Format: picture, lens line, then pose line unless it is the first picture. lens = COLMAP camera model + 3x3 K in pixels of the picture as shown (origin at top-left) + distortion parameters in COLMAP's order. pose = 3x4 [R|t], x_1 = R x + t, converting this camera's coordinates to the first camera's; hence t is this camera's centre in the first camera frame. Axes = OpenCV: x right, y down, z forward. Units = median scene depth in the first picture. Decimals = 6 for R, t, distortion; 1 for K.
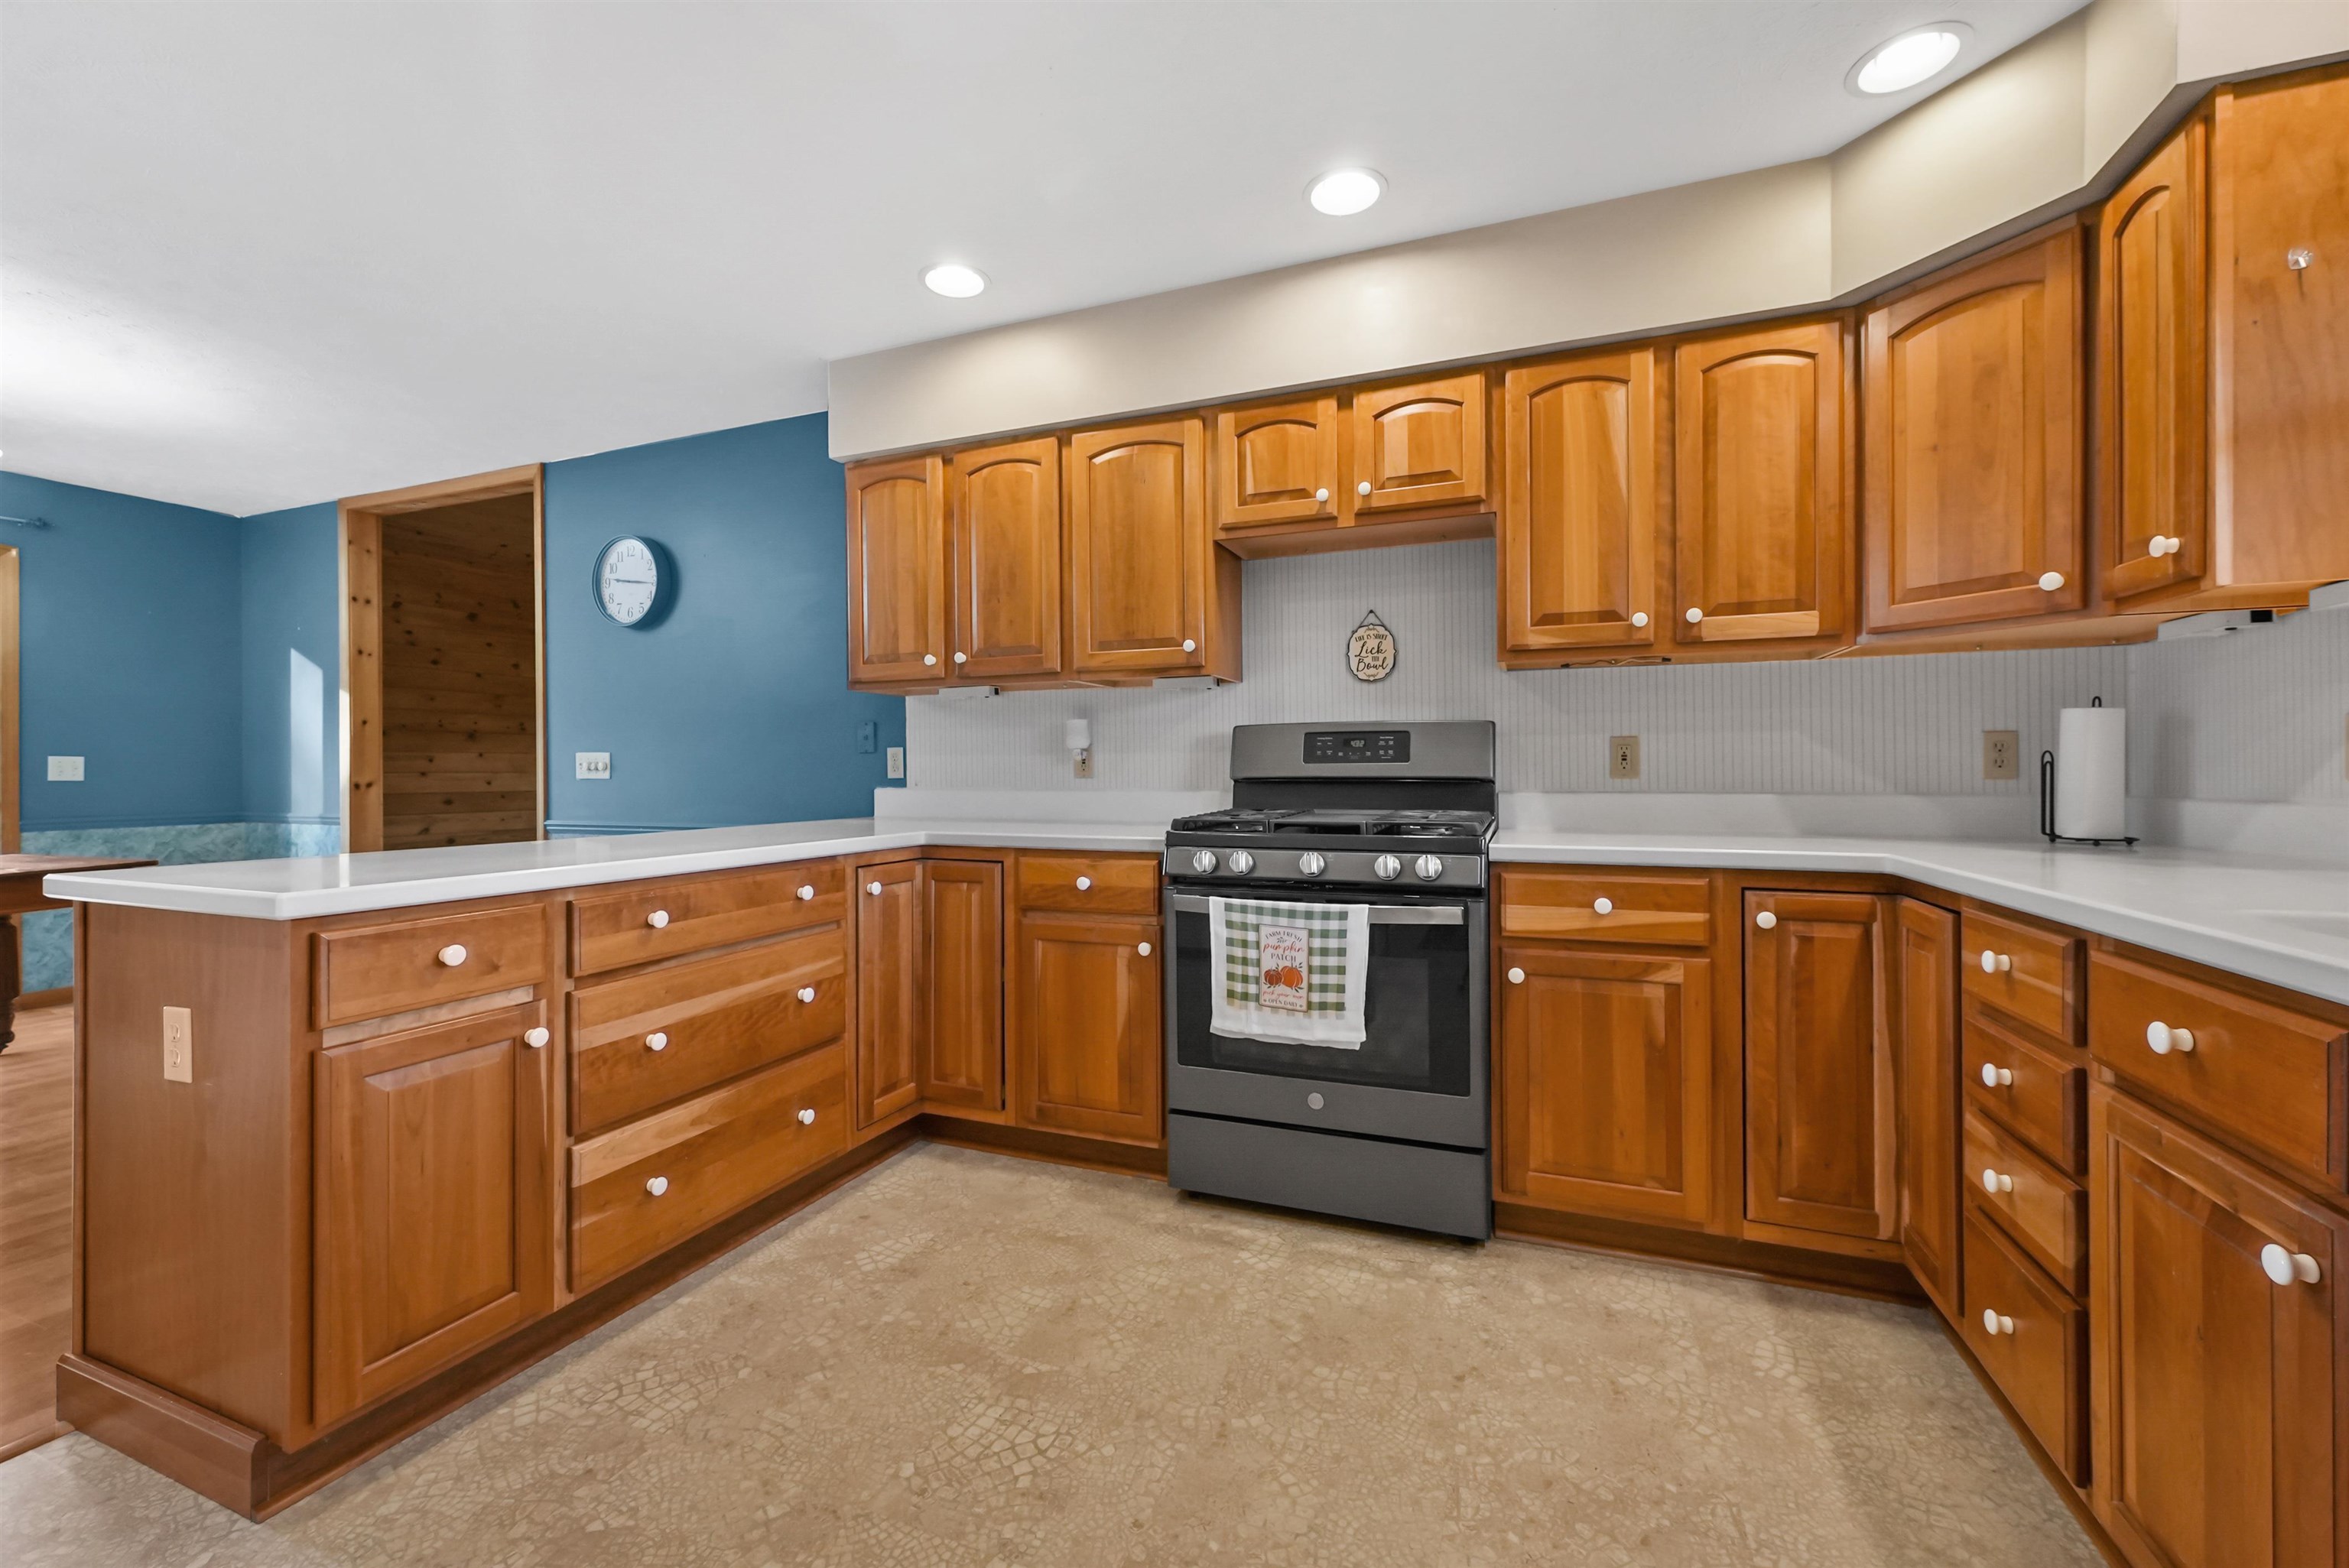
lens RADIAL K [[941.0, 0, 1175.5], [0, 941.0, 772.0], [0, 0, 1]] dist [0.000818, 0.000138]
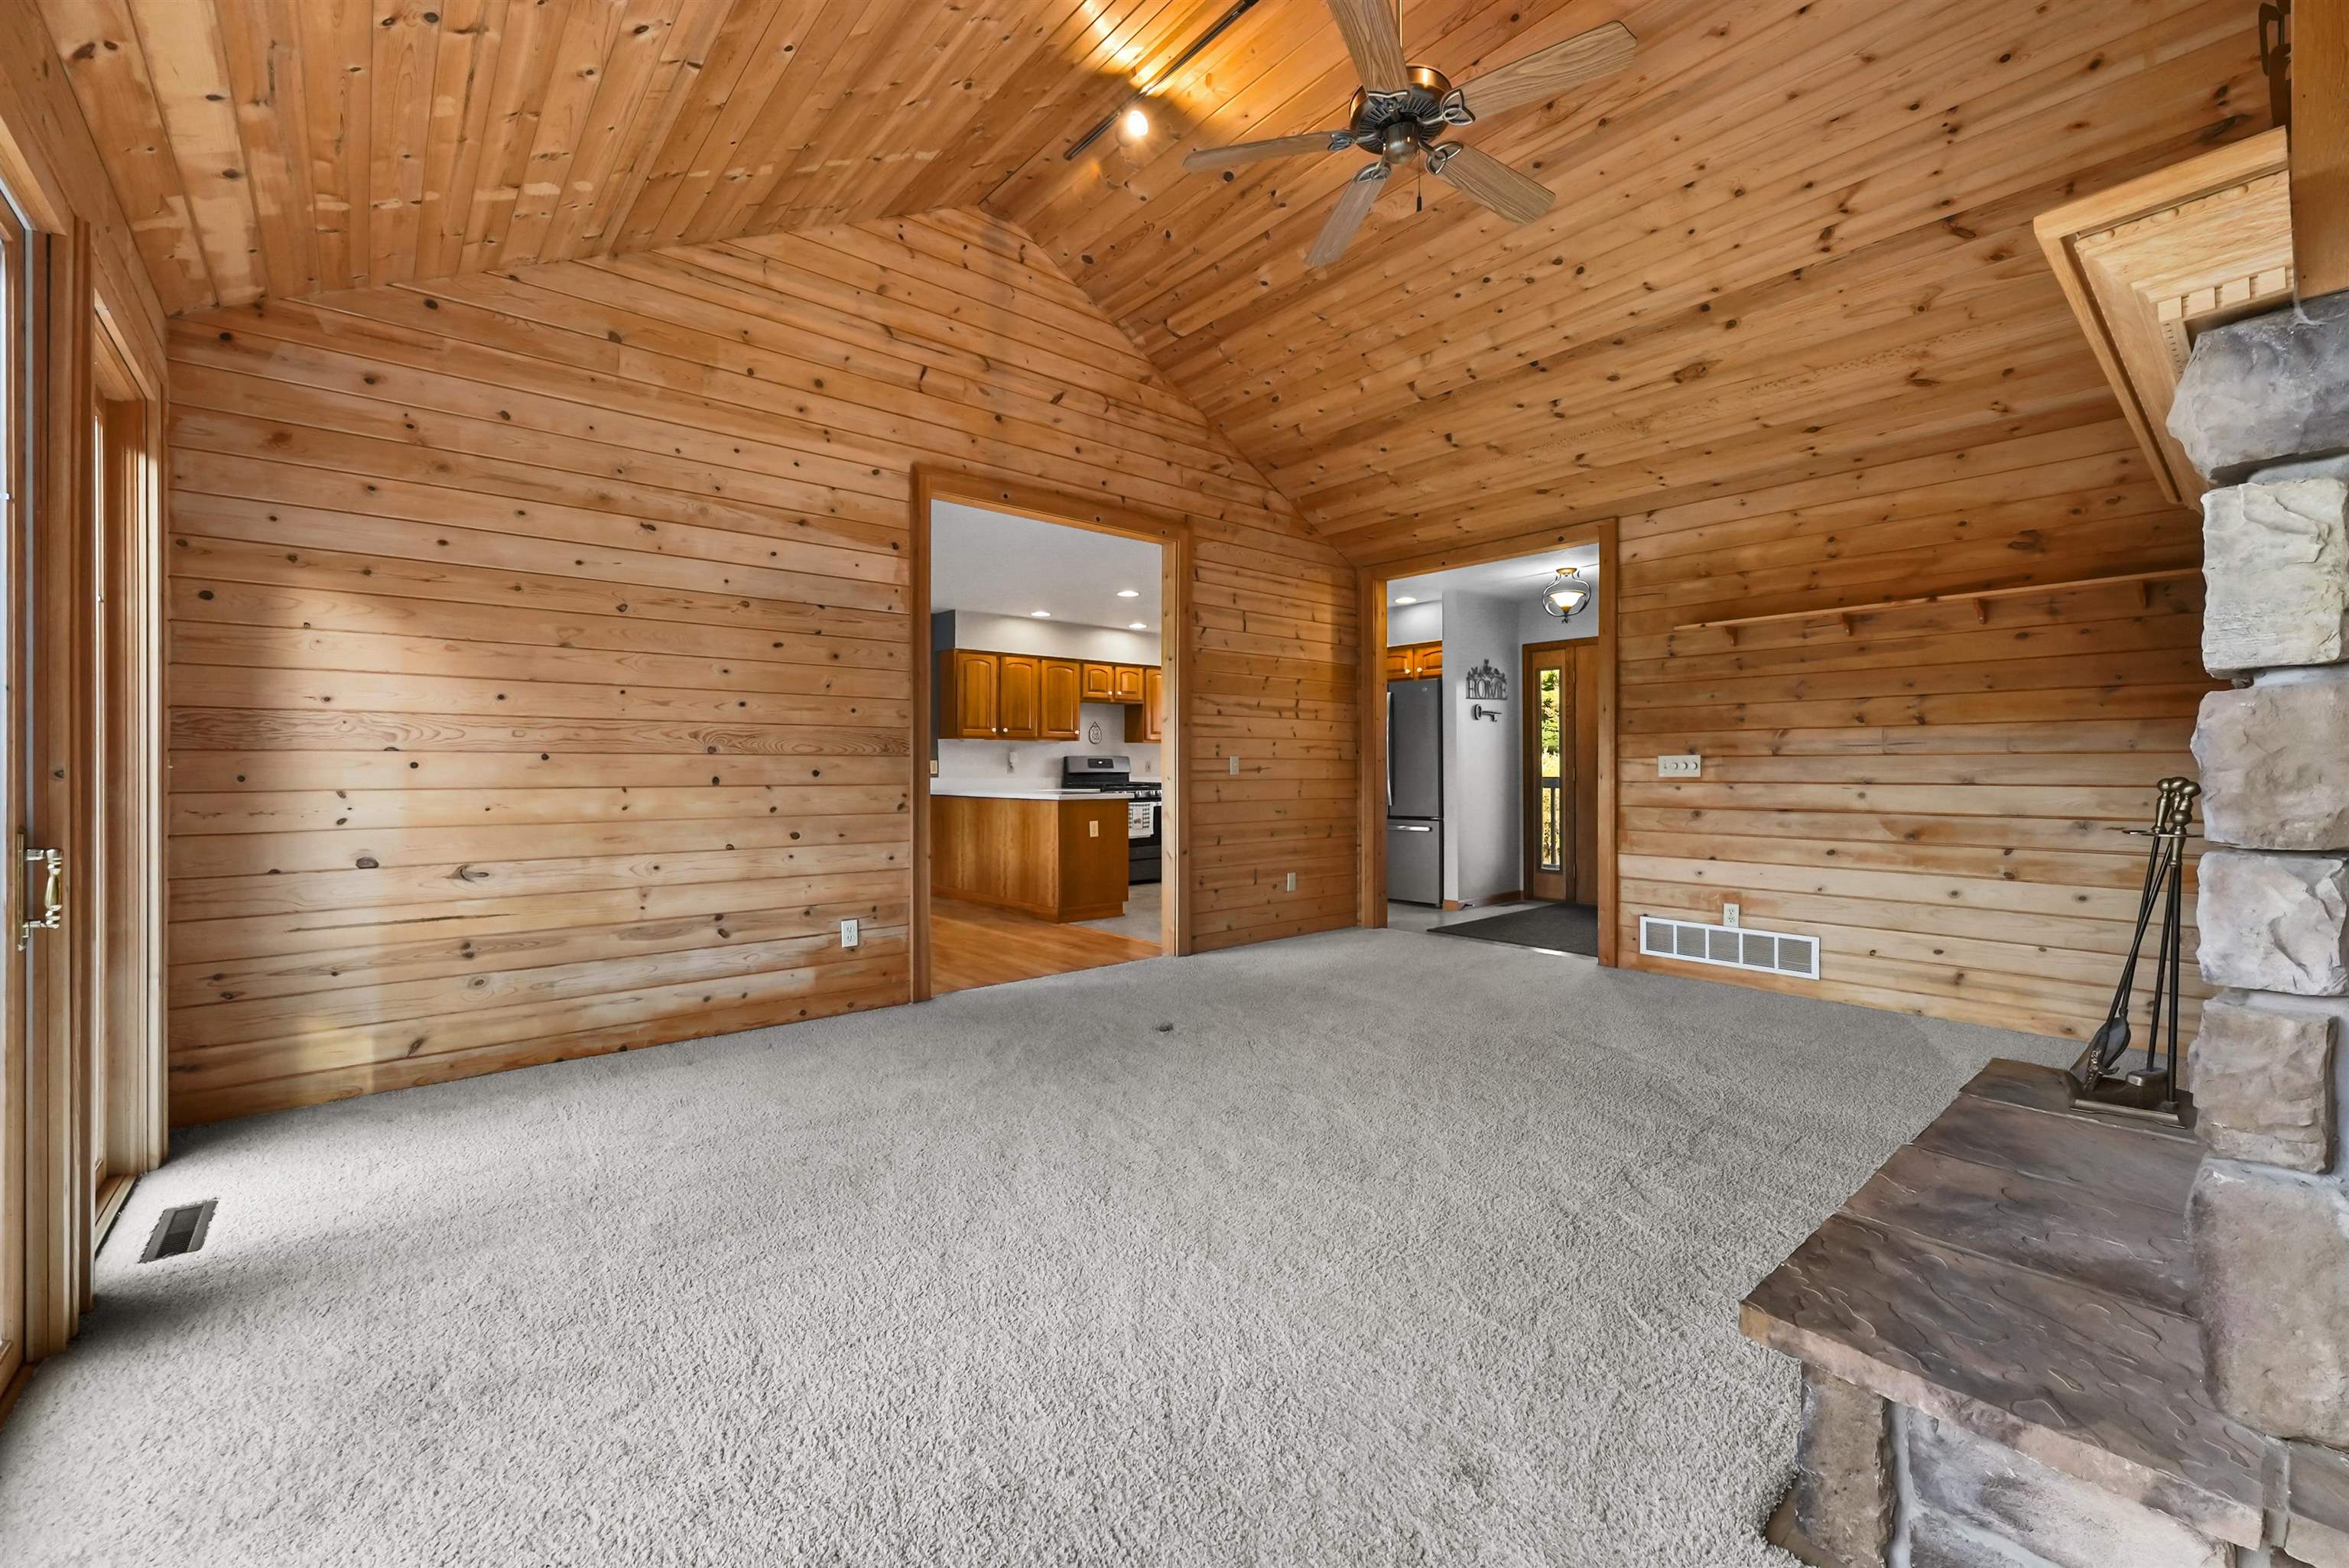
lens RADIAL K [[946.7, 0, 1171.3], [0, 946.7, 785.9], [0, 0, 1]] dist [0.000606, 0.000095]
pose [[0.475301, -0.012450, 0.879735, -3.357150], [0.001312, 0.999909, 0.013442, 0.010327], [-0.879822, -0.005235, 0.475274, -1.054256]]
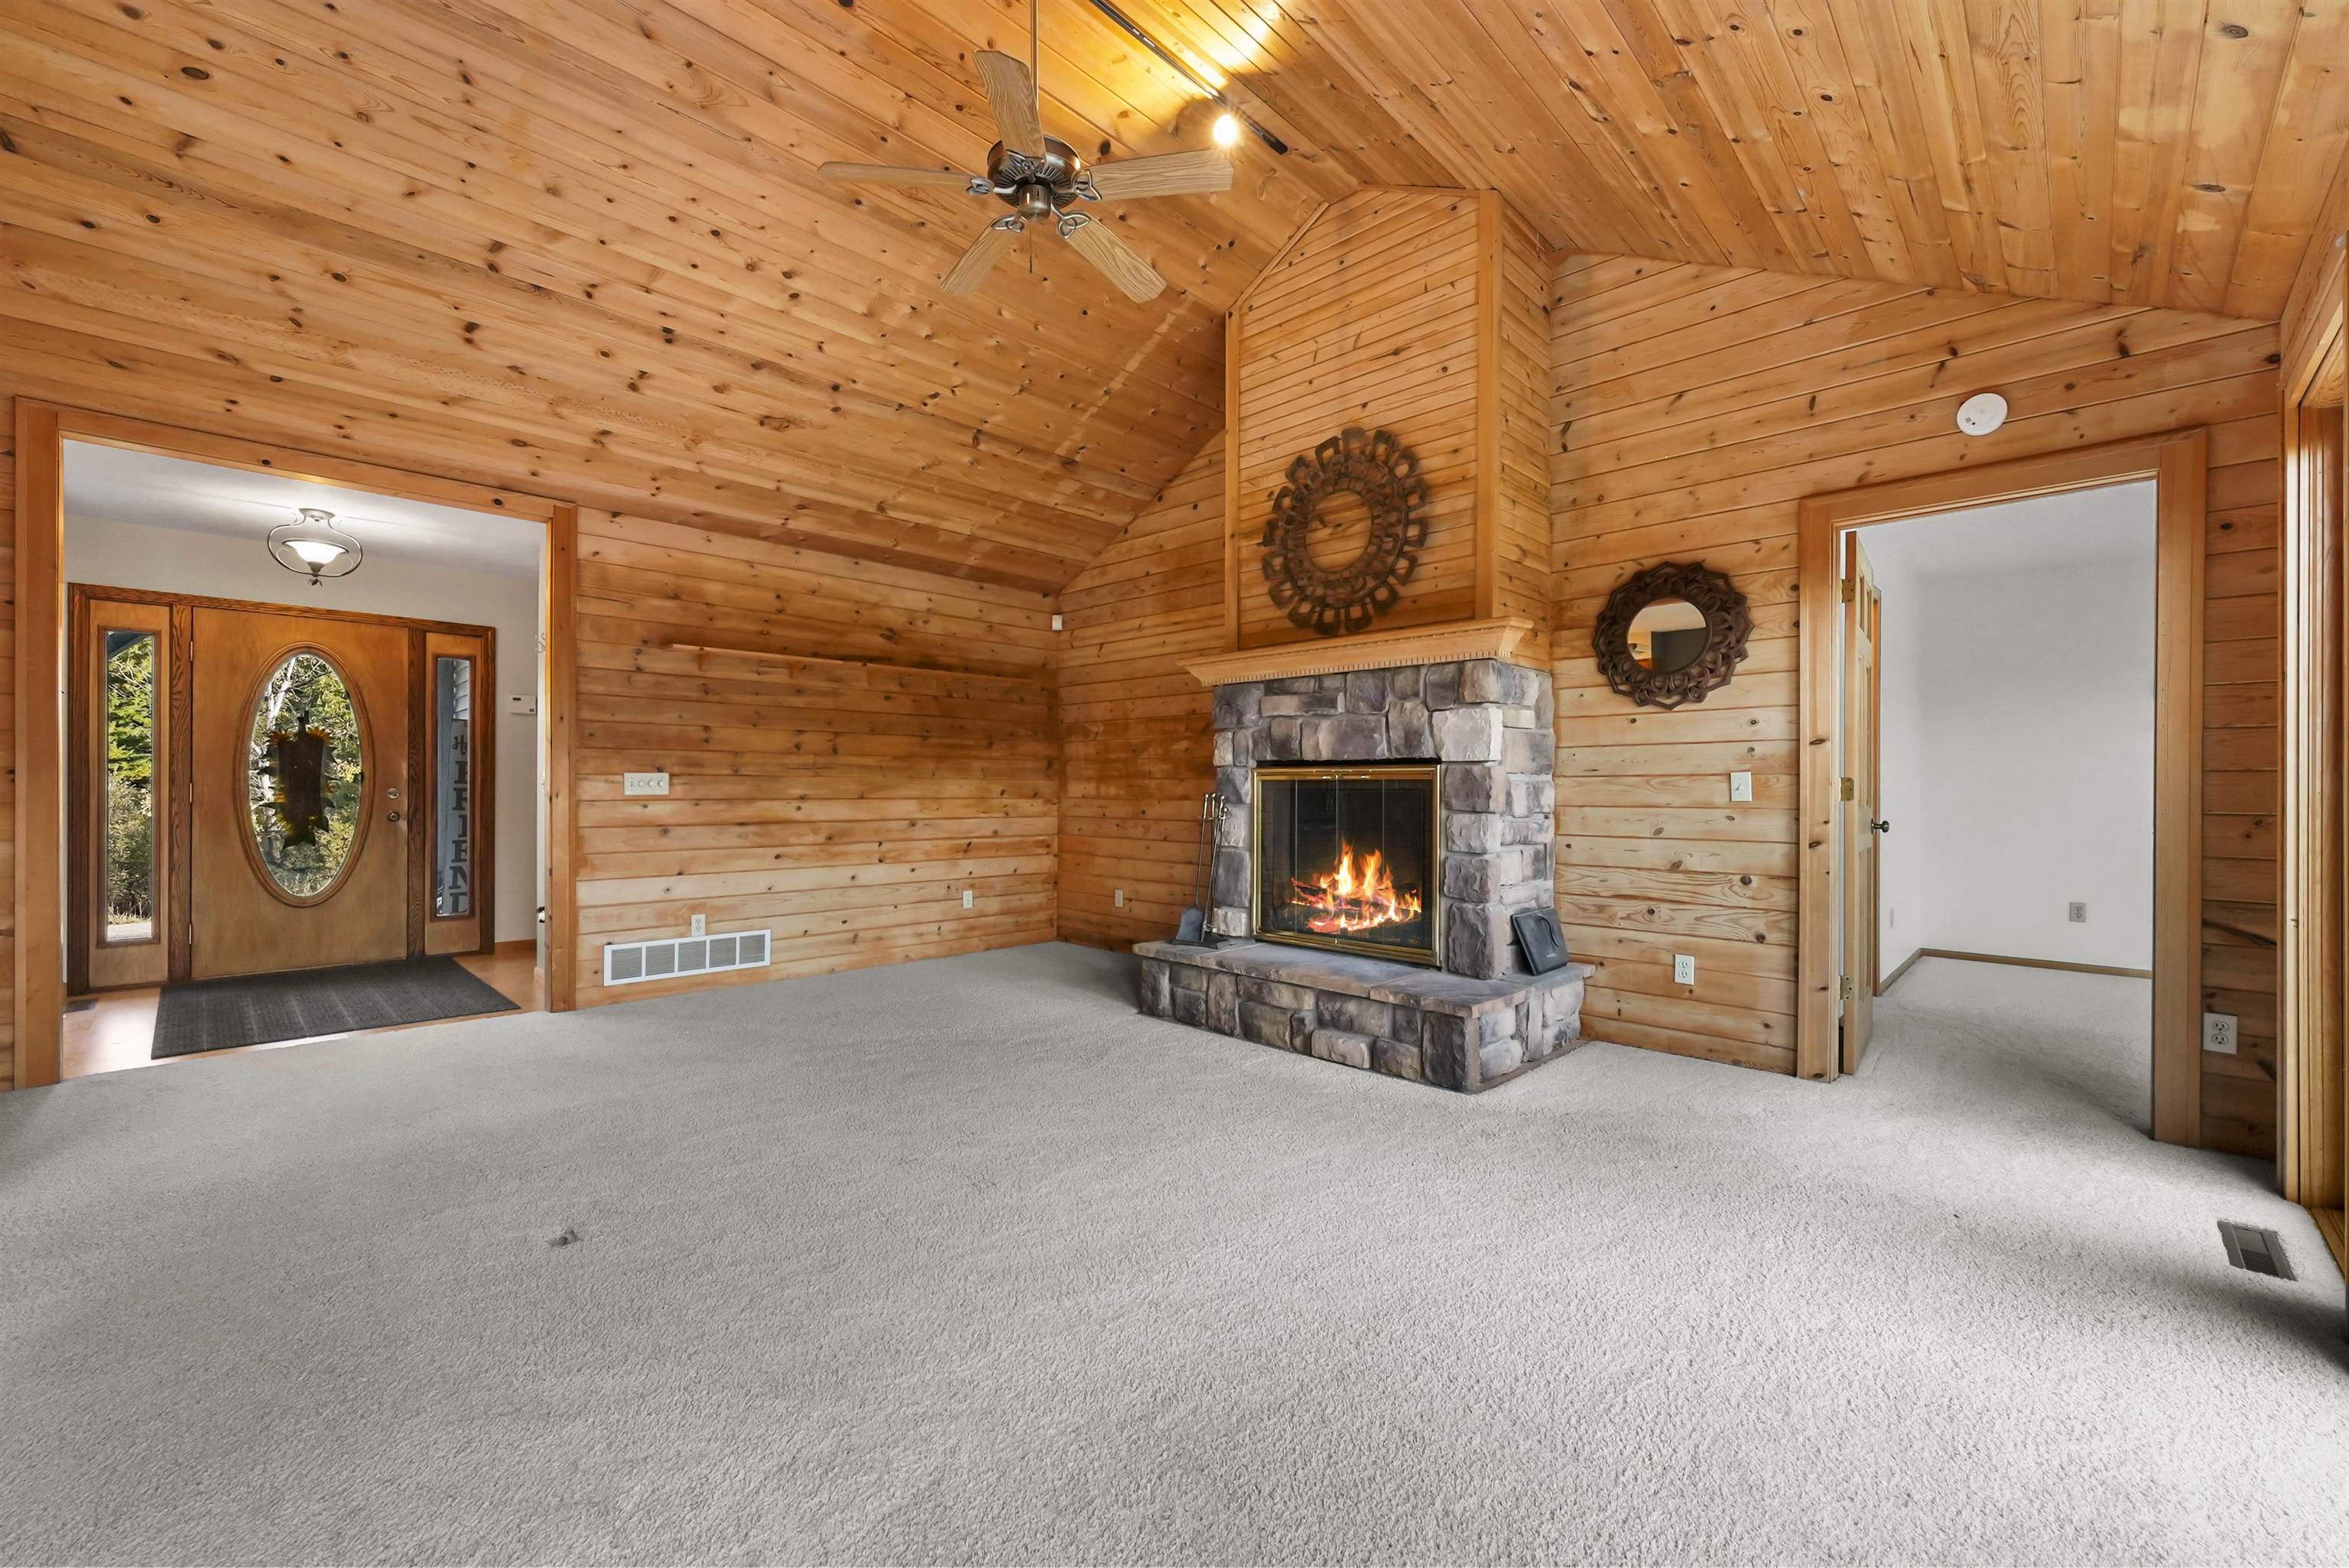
lens RADIAL K [[946.7, 0, 1171.3], [0, 946.7, 785.9], [0, 0, 1]] dist [0.000606, 0.000095]
pose [[-0.919670, 0.001511, 0.392690, -2.807728], [0.000498, 0.999996, -0.002683, 0.007109], [-0.392693, -0.002272, -0.919667, 0.467666]]
